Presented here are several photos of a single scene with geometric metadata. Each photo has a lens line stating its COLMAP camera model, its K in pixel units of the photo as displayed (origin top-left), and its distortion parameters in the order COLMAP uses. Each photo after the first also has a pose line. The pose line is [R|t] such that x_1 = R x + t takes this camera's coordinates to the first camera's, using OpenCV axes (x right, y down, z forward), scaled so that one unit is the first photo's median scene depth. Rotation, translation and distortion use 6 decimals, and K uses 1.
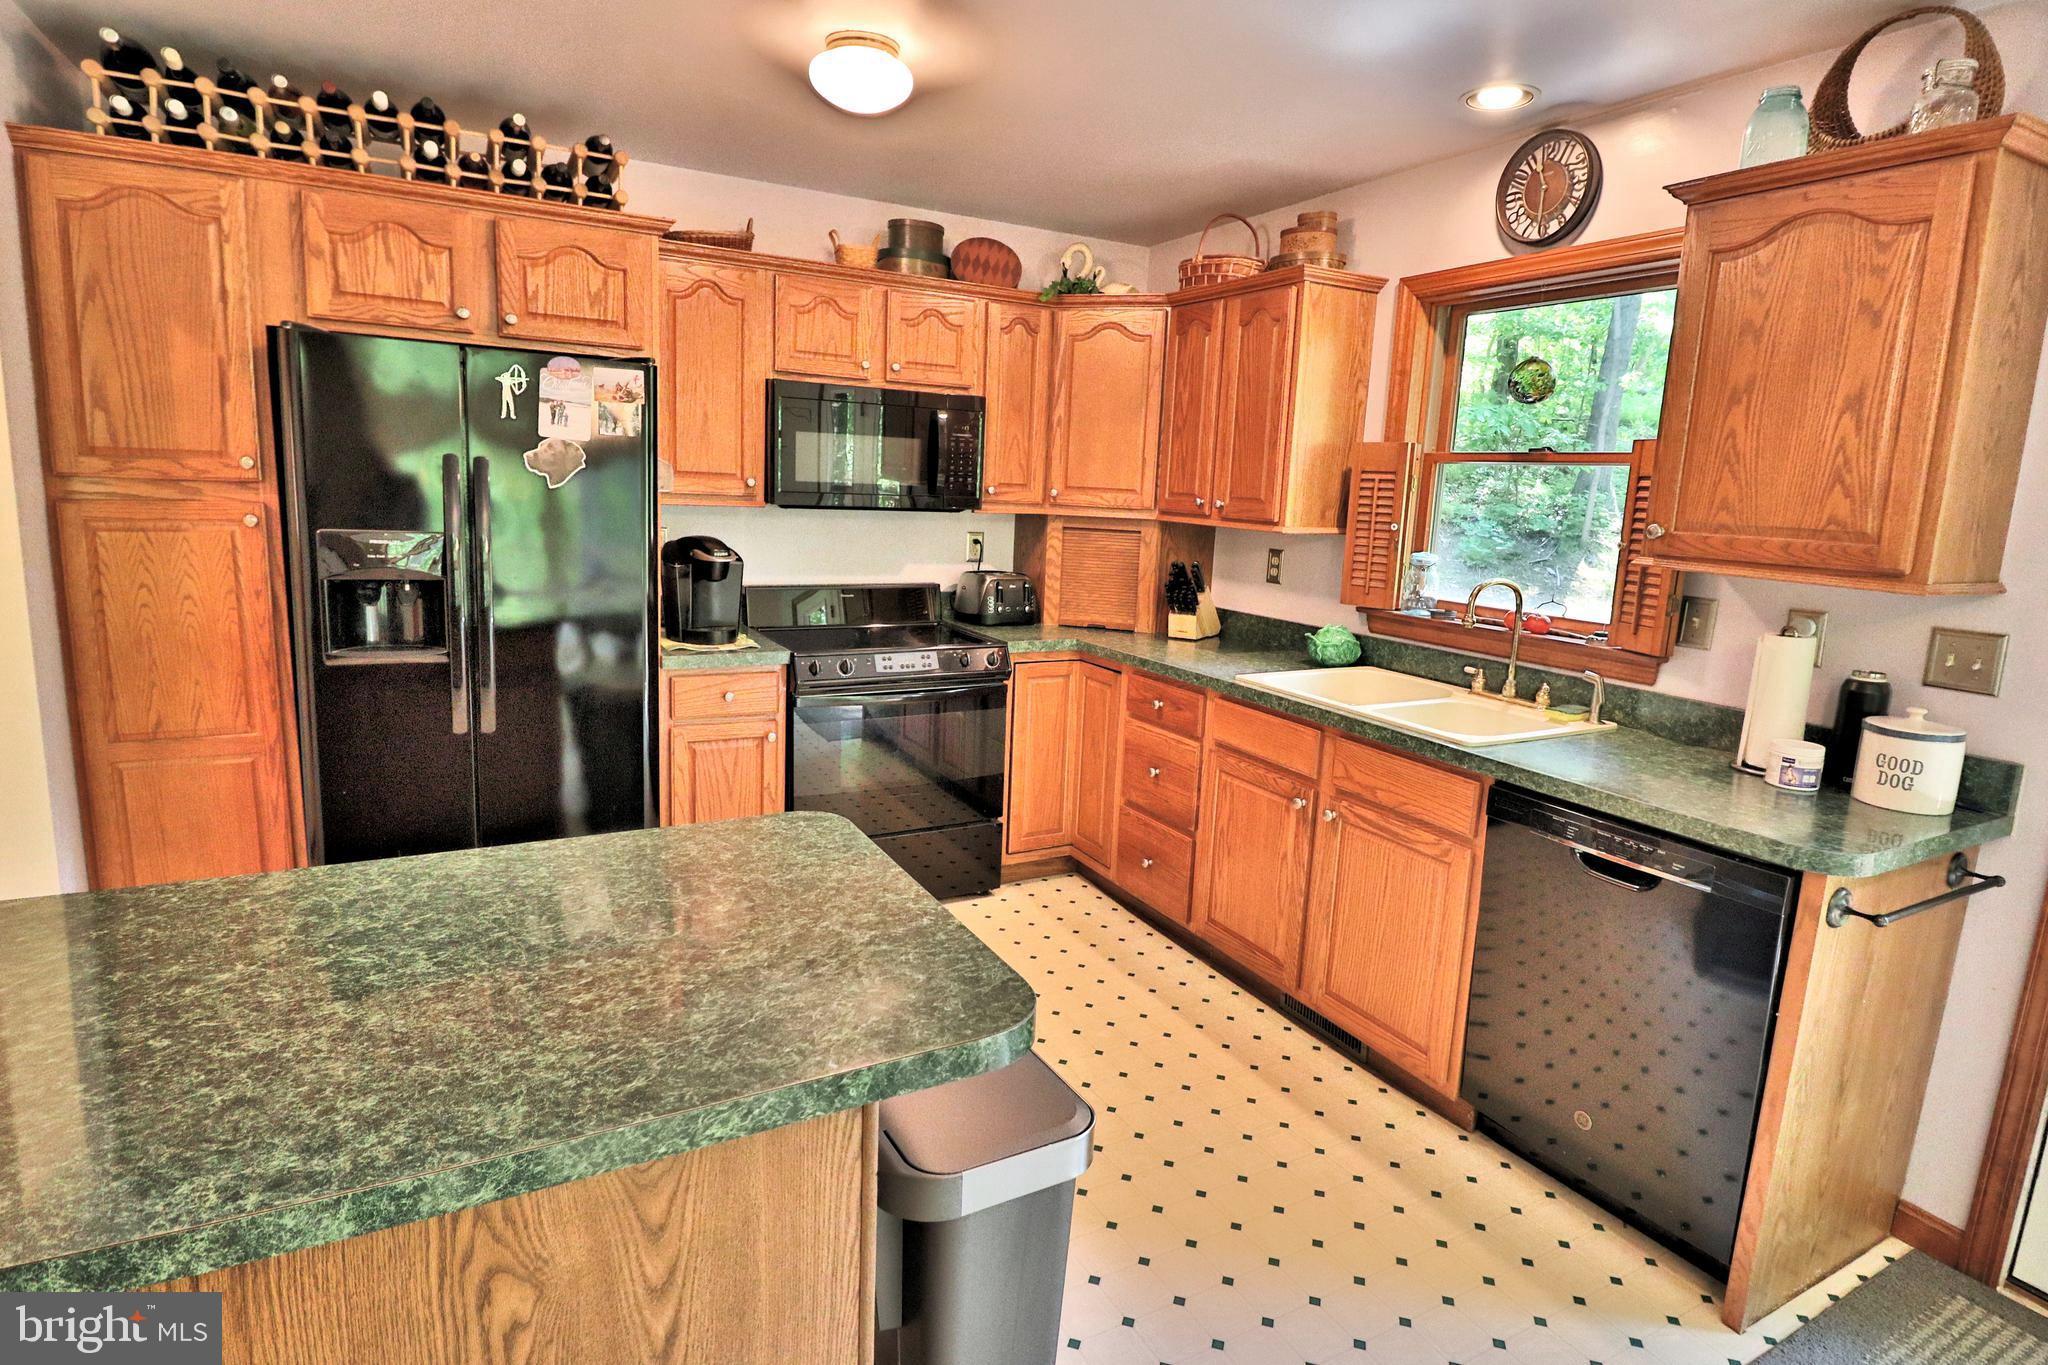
lens RADIAL K [[1058.5, 0, 1019.7], [0, 1058.5, 669.1], [0, 0, 1]] dist [0.000537, -0.013662]
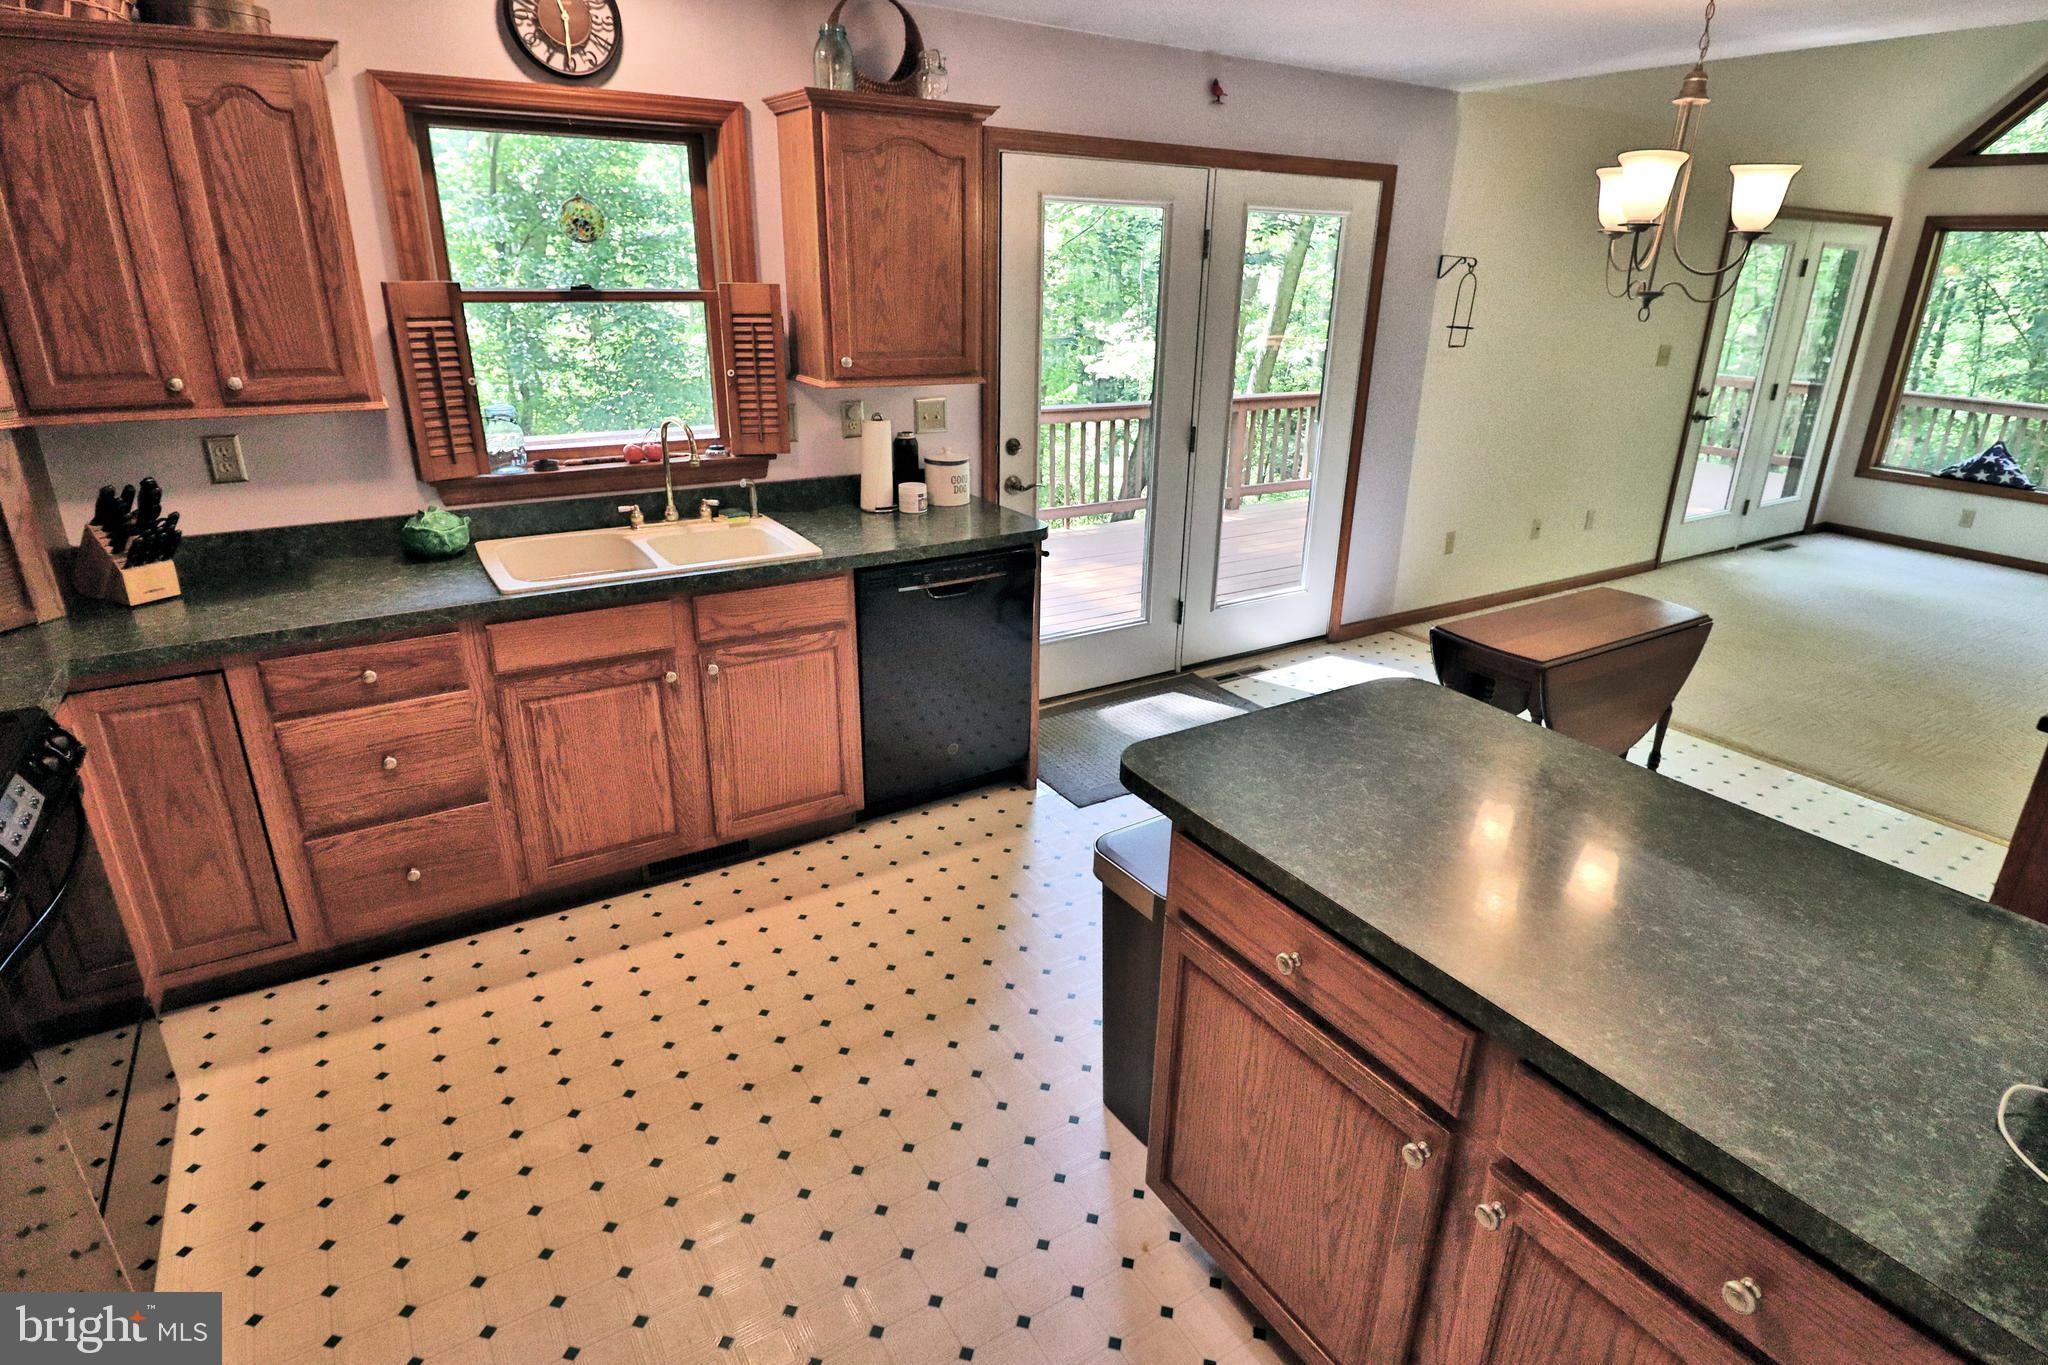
lens RADIAL K [[1058.5, 0, 1030.3], [0, 1058.5, 672.7], [0, 0, 1]] dist [0.000537, -0.013662]
pose [[-0.069920, -0.395350, 0.915865, -0.611397], [0.157690, 0.902188, 0.401485, -0.203052], [-0.985010, 0.172494, -0.000738, 0.600529]]
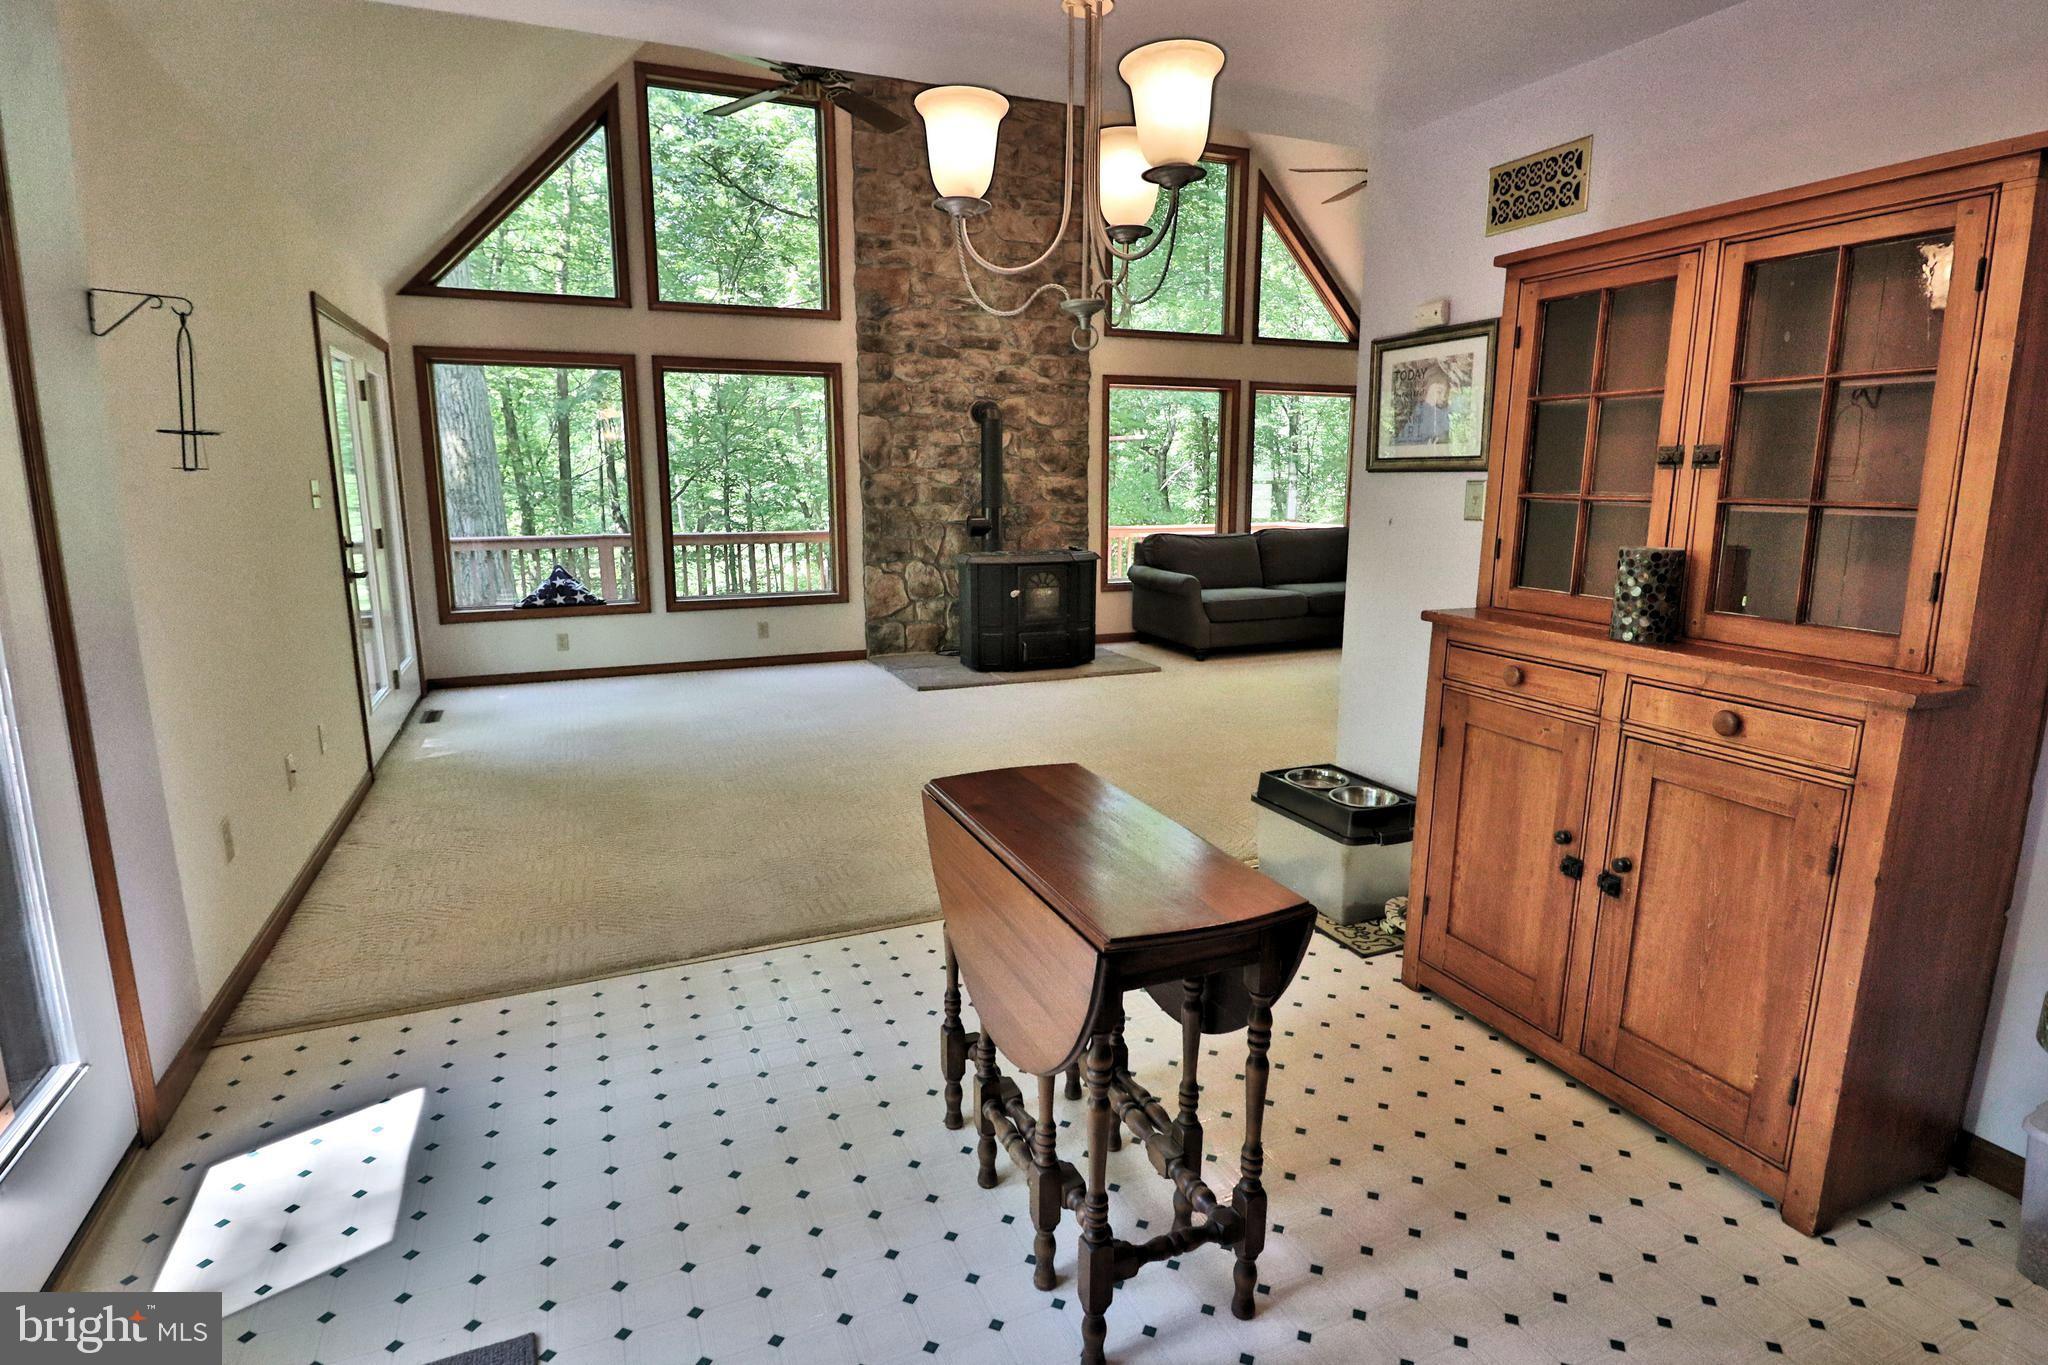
lens RADIAL K [[1058.5, 0, 1030.5], [0, 1058.5, 673.6], [0, 0, 1]] dist [0.000537, -0.013662]
pose [[-0.996150, -0.058429, 0.065361, 0.280150], [-0.030973, 0.932008, 0.361111, -0.072070], [-0.082016, 0.357696, -0.930229, 0.625695]]
